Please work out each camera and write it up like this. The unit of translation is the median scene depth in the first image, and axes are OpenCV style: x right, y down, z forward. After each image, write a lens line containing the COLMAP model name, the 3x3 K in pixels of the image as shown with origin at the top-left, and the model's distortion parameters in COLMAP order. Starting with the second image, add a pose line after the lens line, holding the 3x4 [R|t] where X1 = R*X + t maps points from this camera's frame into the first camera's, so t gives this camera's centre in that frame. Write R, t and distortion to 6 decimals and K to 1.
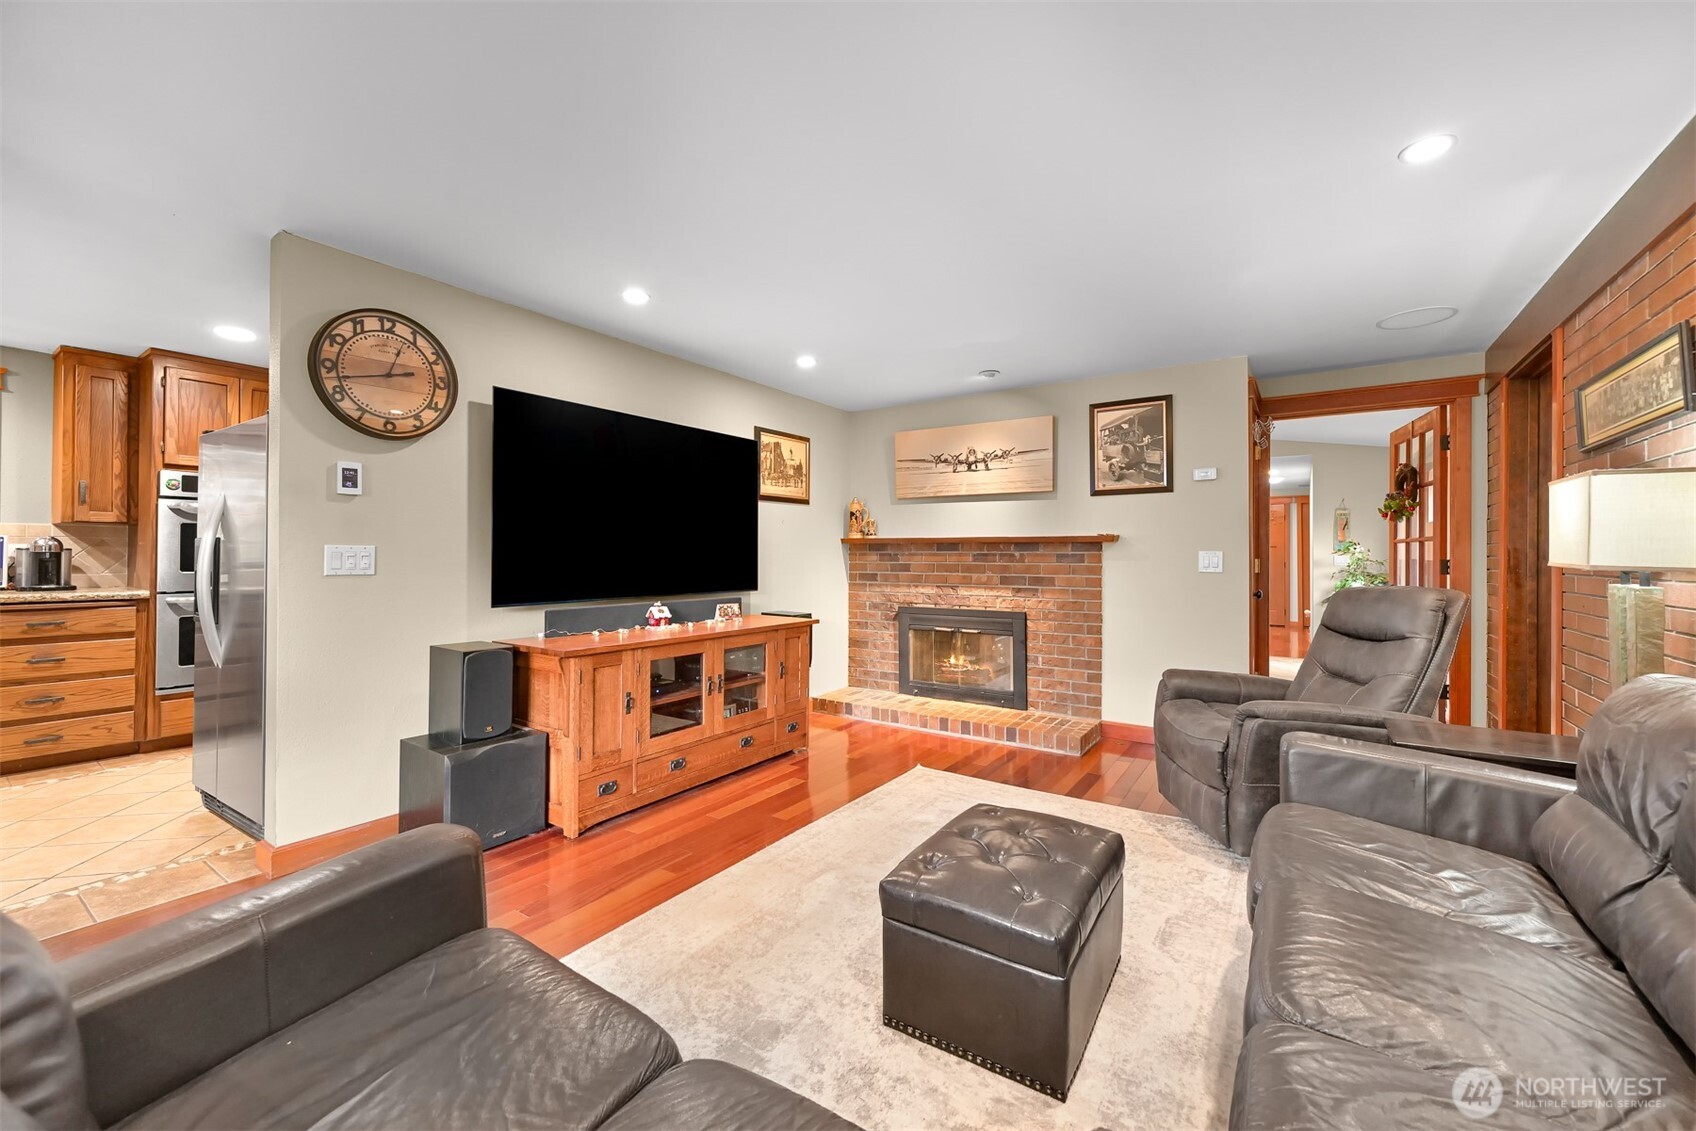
lens RADIAL K [[671.2, 0, 866.5], [0, 671.2, 546.8], [0, 0, 1]] dist [-0.002524, 0.001217]
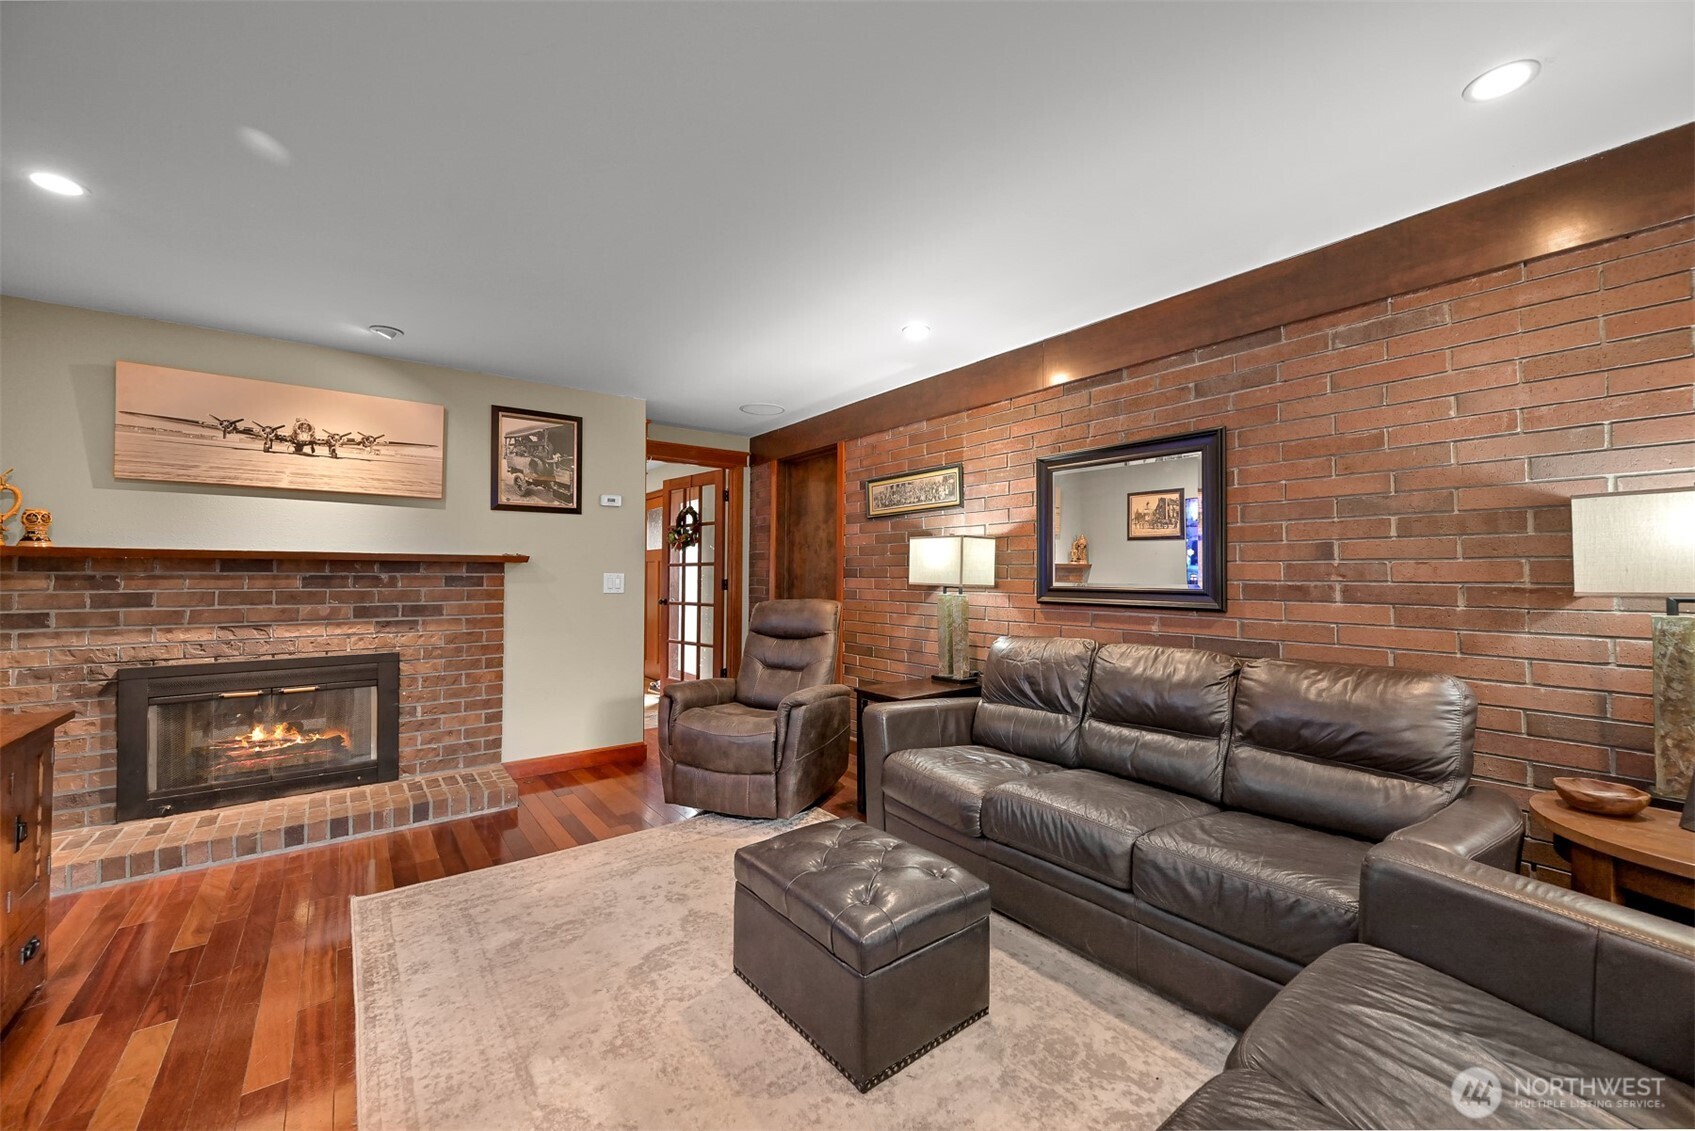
lens RADIAL K [[670.8, 0, 833.0], [0, 670.8, 561.0], [0, 0, 1]] dist [-0.002524, 0.001217]
pose [[0.326623, 0.017151, 0.944999, -0.332379], [-0.013657, 0.999817, -0.013425, -0.003236], [-0.945056, -0.008521, 0.326797, 0.283335]]
